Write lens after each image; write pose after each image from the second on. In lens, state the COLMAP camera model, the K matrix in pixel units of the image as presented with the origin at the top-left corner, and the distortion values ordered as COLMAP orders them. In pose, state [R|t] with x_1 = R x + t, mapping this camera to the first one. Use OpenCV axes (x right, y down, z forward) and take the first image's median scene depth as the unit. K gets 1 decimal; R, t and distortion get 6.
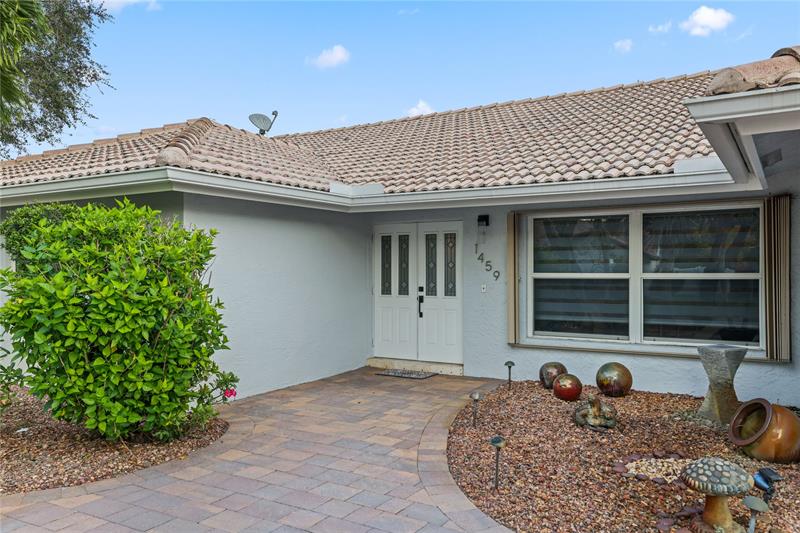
lens RADIAL K [[679.1, 0, 400.0], [0, 679.1, 266.5], [0, 0, 1]] dist [0.000057, -0.000007]
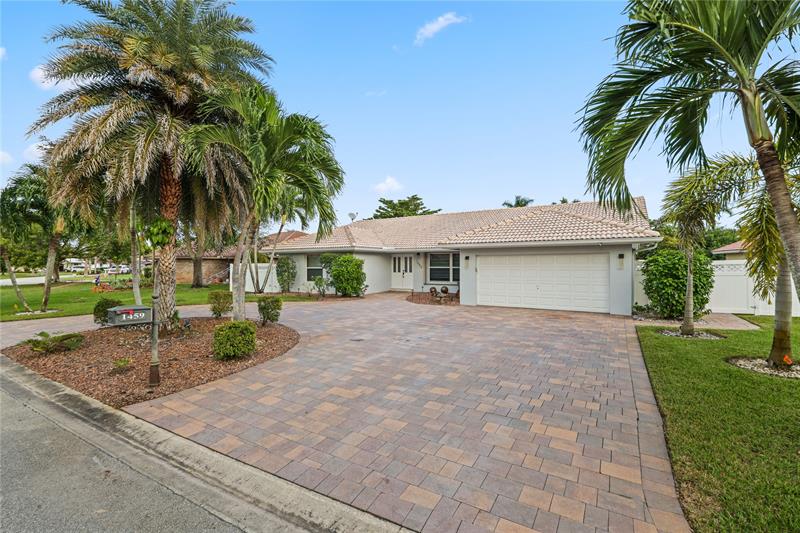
lens RADIAL K [[348.5, 0, 400.0], [0, 348.5, 266.5], [0, 0, 1]] dist [-0.000658, -0.000265]
pose [[0.999983, 0.003136, 0.004832, 0.000924], [-0.003200, 0.999906, 0.013317, -0.021633], [-0.004790, -0.013332, 0.999900, -1.195596]]
